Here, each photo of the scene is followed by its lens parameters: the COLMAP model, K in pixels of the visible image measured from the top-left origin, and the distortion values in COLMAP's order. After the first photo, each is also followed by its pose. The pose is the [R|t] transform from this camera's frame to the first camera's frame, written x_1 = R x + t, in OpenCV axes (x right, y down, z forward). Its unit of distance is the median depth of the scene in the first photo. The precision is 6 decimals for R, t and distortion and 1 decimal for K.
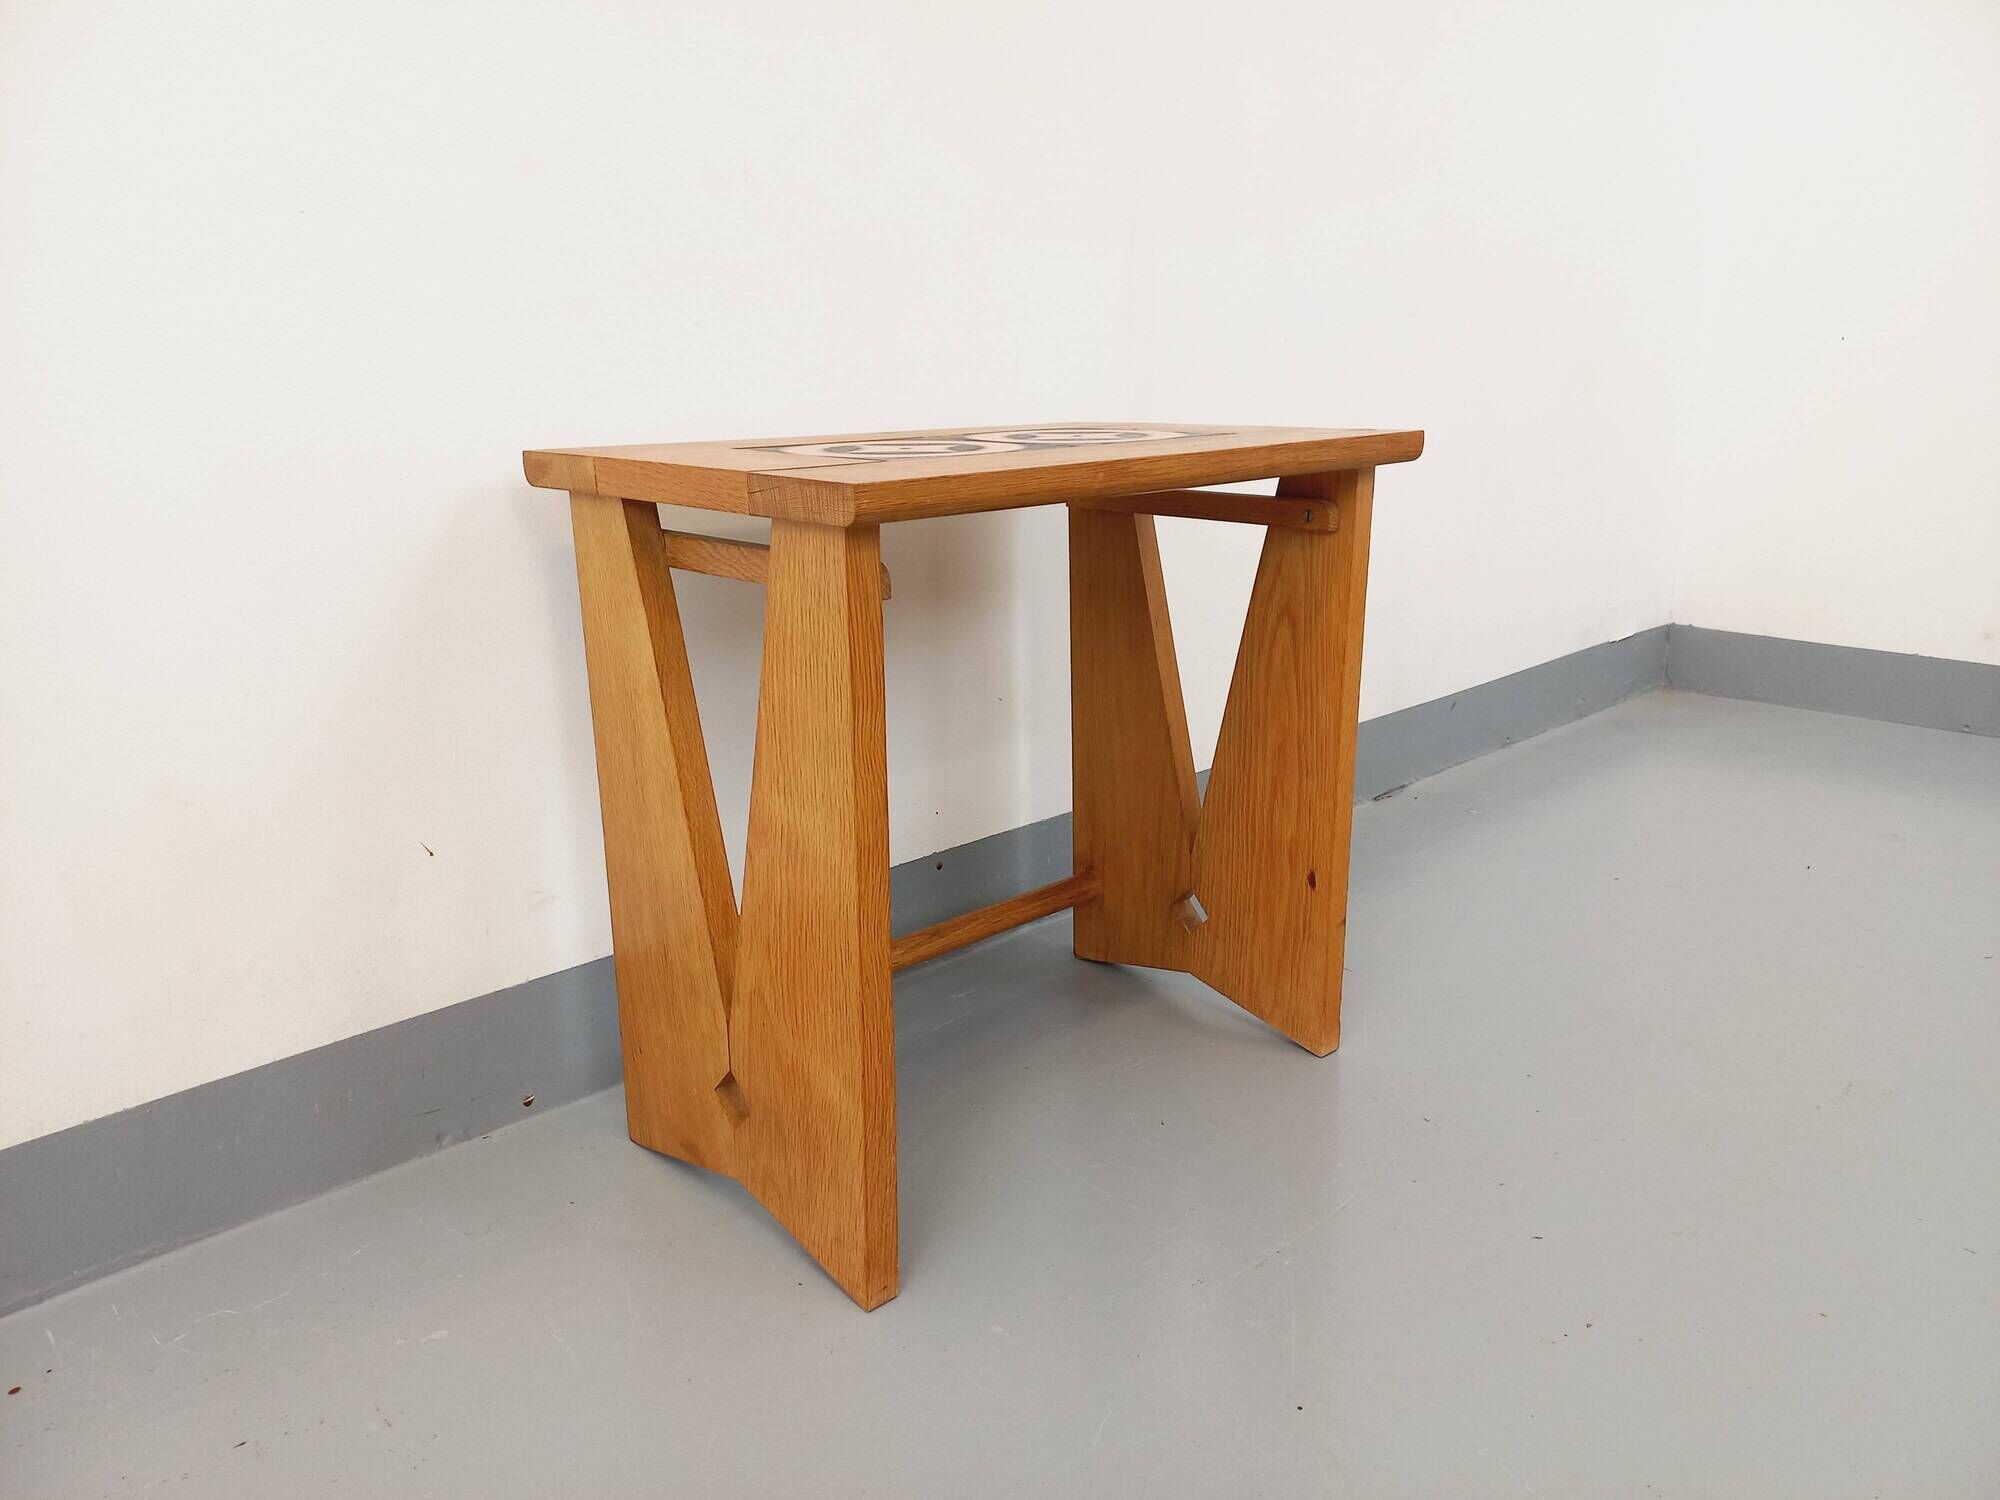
lens RADIAL K [[1414.4, 0, 1028.1], [0, 1414.4, 753.4], [0, 0, 1]] dist [0.089212, -0.067303]
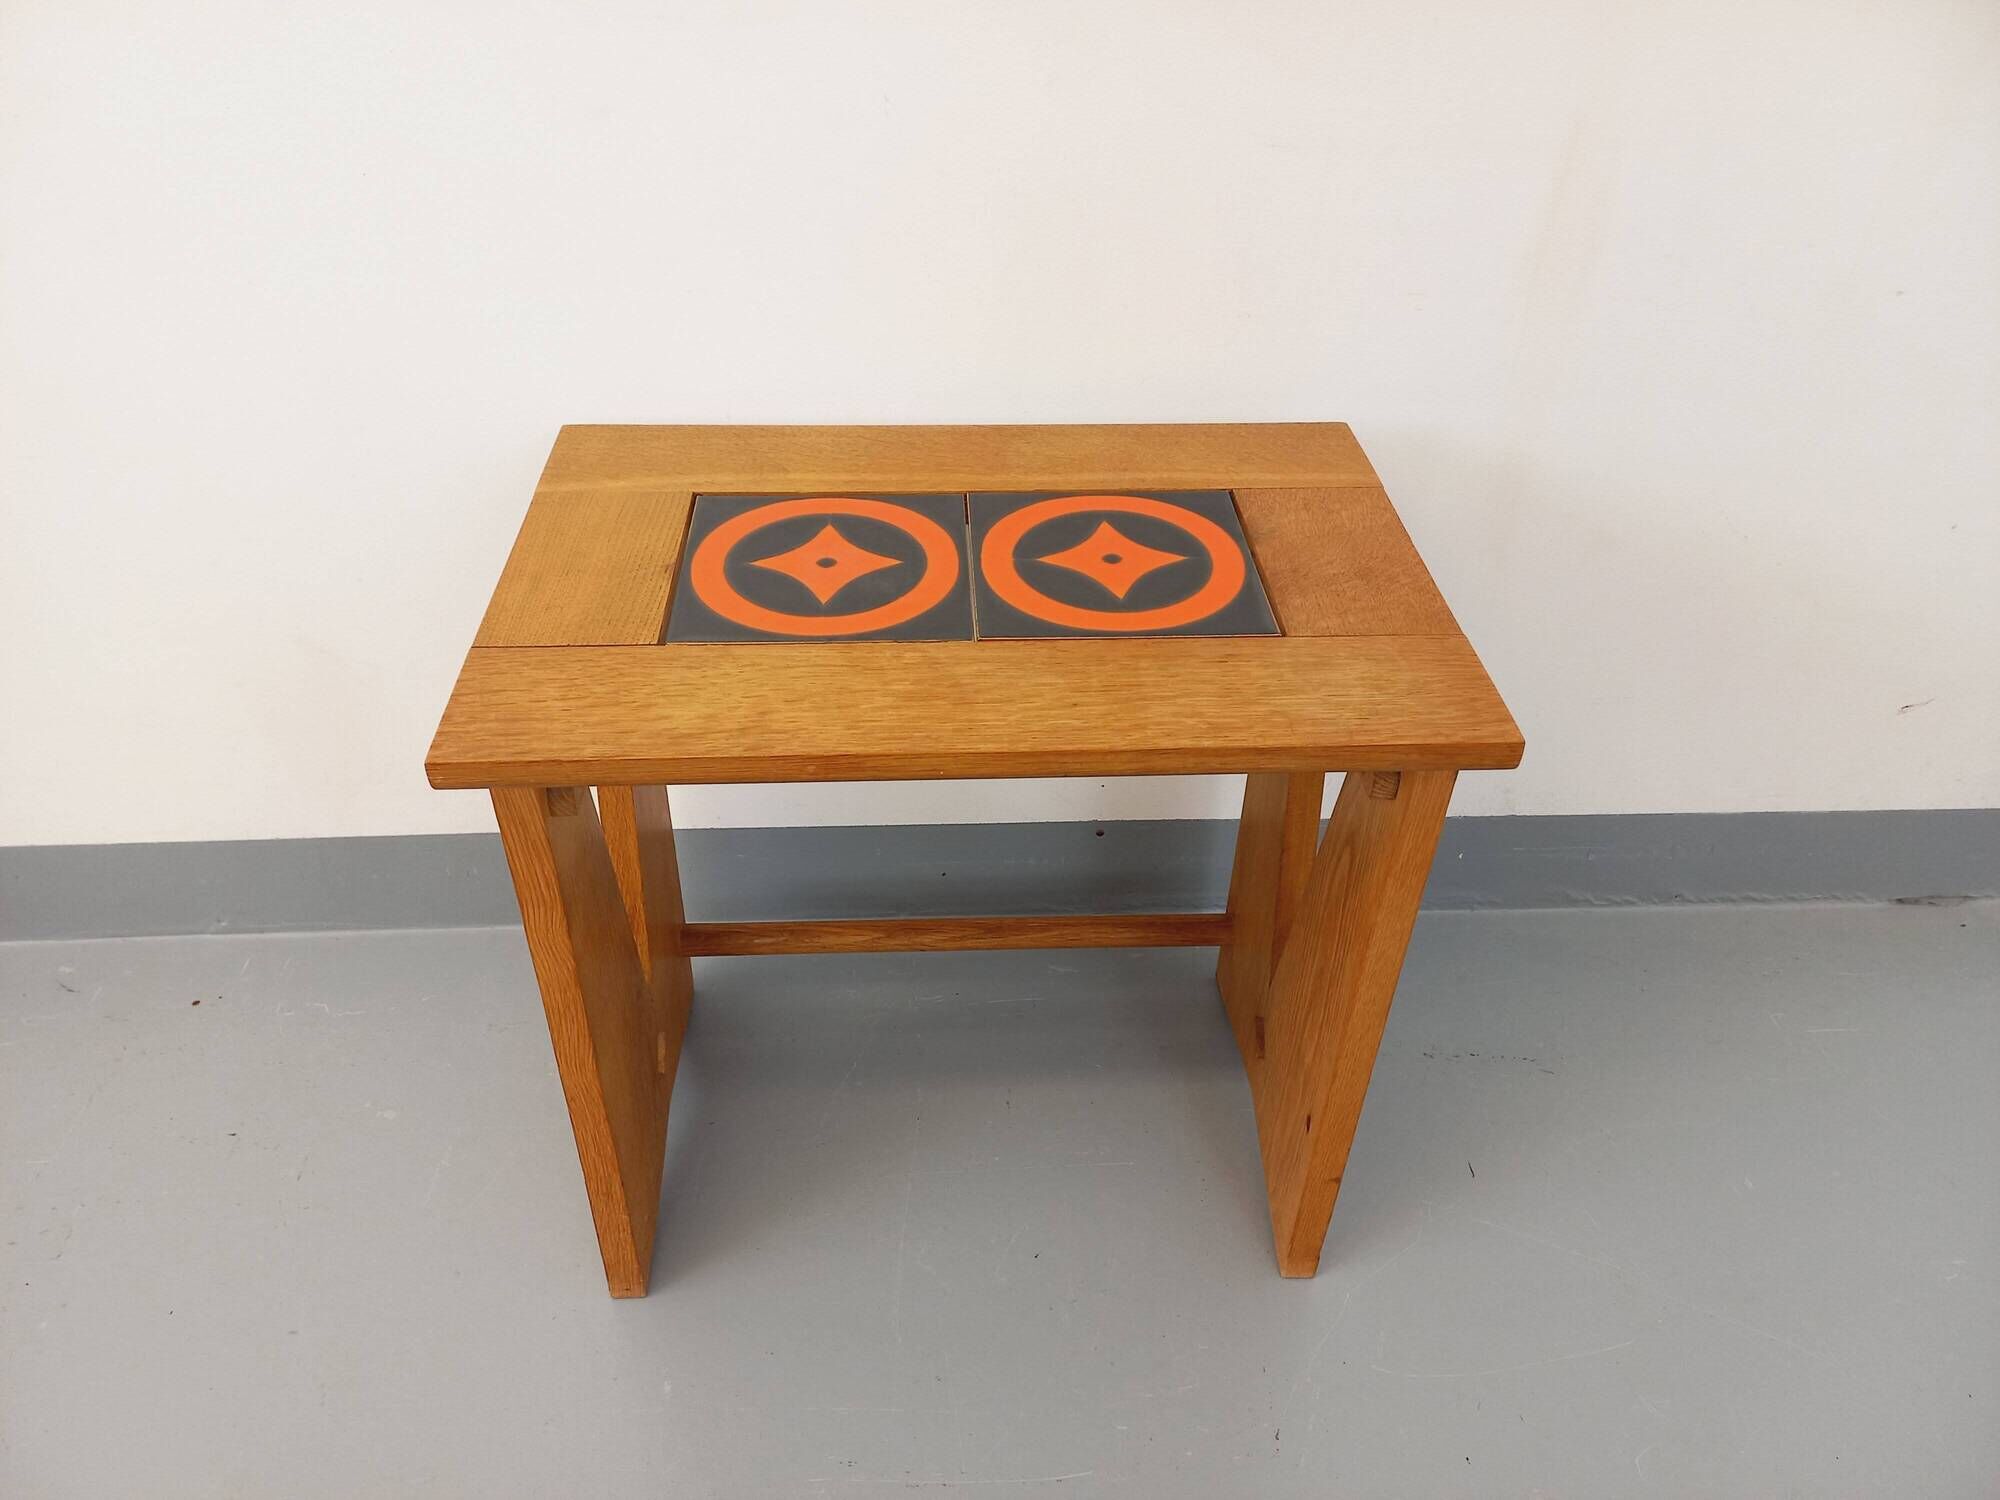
lens RADIAL K [[1446.4, 0, 1019.4], [0, 1446.4, 730.9], [0, 0, 1]] dist [0.096554, -0.162908]
pose [[0.760385, 0.416590, -0.498265, 0.474174], [-0.208824, 0.883265, 0.419804, -0.507773], [0.614986, -0.215163, 0.758615, 0.373693]]
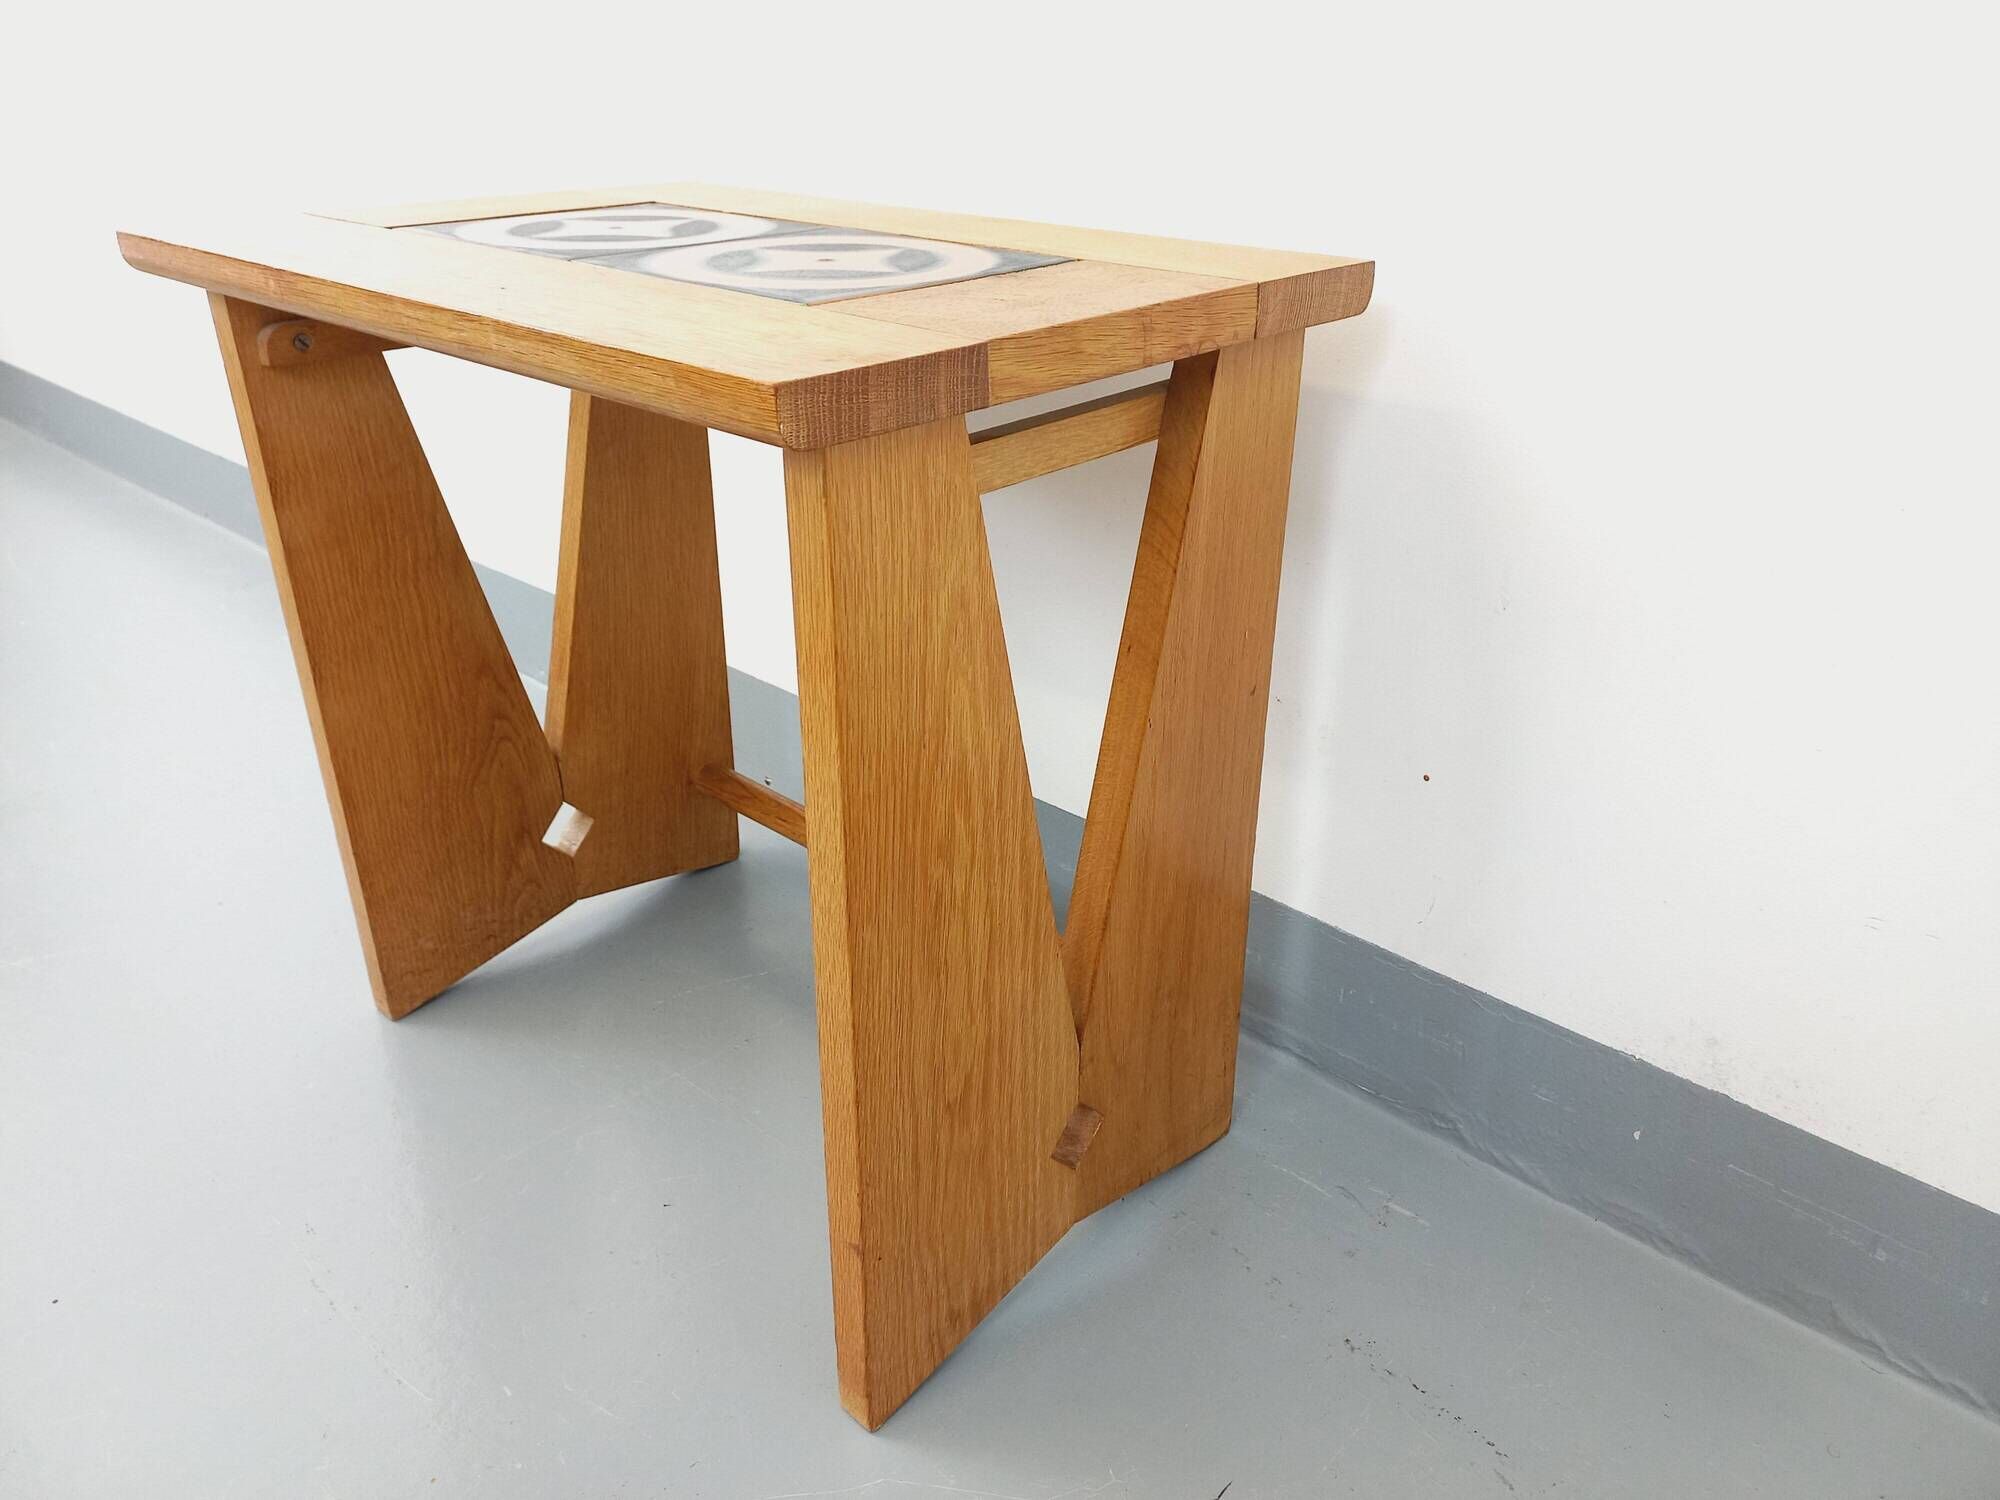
lens RADIAL K [[1408.1, 0, 1005.7], [0, 1408.1, 737.2], [0, 0, 1]] dist [0.093890, -0.080437]
pose [[0.081110, 0.455985, -0.886284, 0.742822], [-0.273703, 0.865219, 0.420098, -0.353760], [0.958388, 0.208504, 0.194983, 1.094439]]
